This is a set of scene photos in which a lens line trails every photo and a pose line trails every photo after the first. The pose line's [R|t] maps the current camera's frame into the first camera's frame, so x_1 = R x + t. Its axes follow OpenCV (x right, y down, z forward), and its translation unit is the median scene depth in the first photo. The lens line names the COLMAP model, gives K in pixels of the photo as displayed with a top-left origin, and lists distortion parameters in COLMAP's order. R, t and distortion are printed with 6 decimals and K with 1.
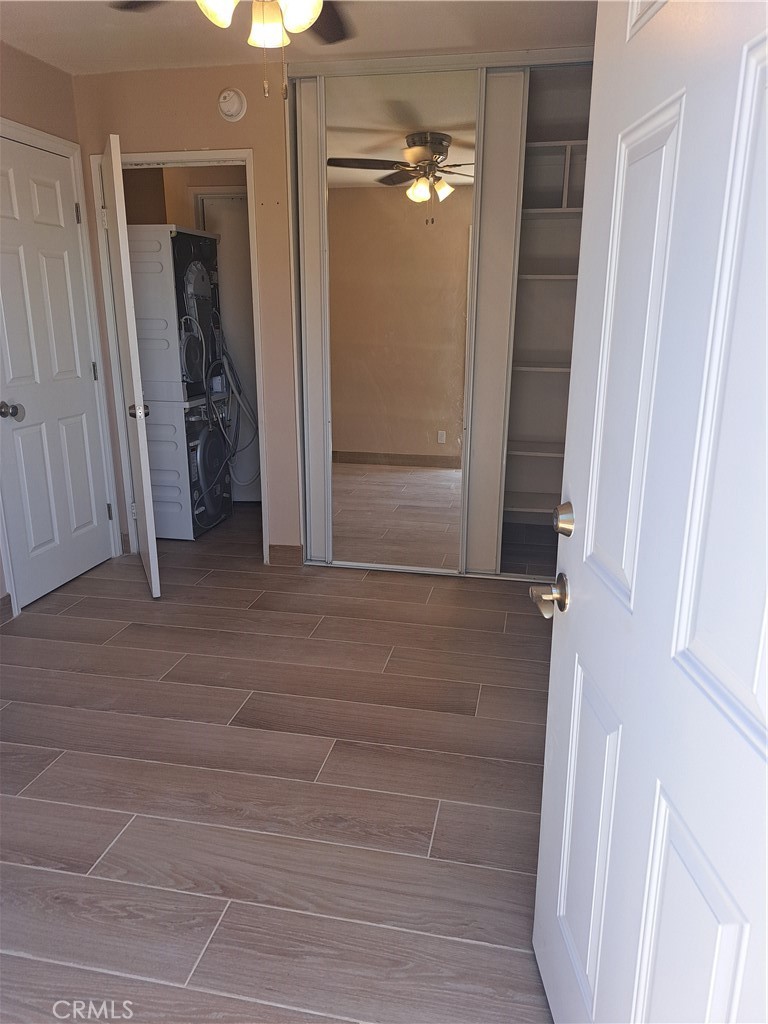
lens RADIAL K [[738.7, 0, 386.5], [0, 738.7, 512.3], [0, 0, 1]] dist [0.004191, -0.002074]
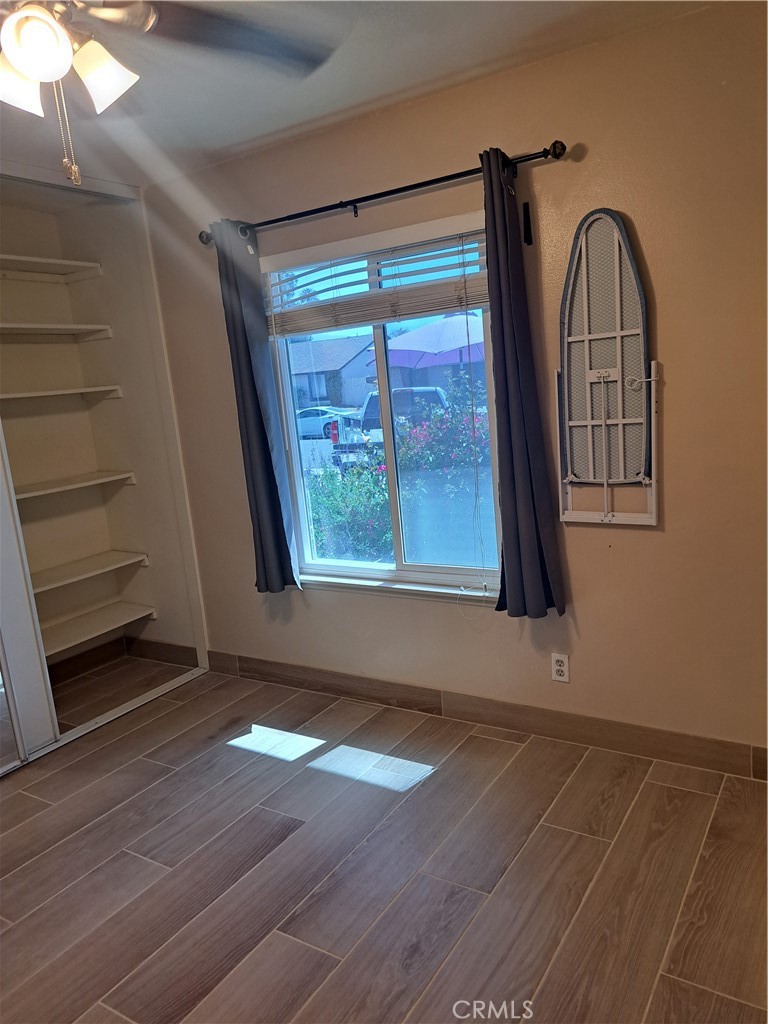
lens RADIAL K [[738.7, 0, 386.7], [0, 738.7, 512.7], [0, 0, 1]] dist [0.004191, -0.002074]
pose [[0.355918, -0.216613, 0.909066, -0.858209], [0.336316, 0.937278, 0.091660, -0.220149], [-0.871902, 0.273110, 0.406445, 0.509141]]
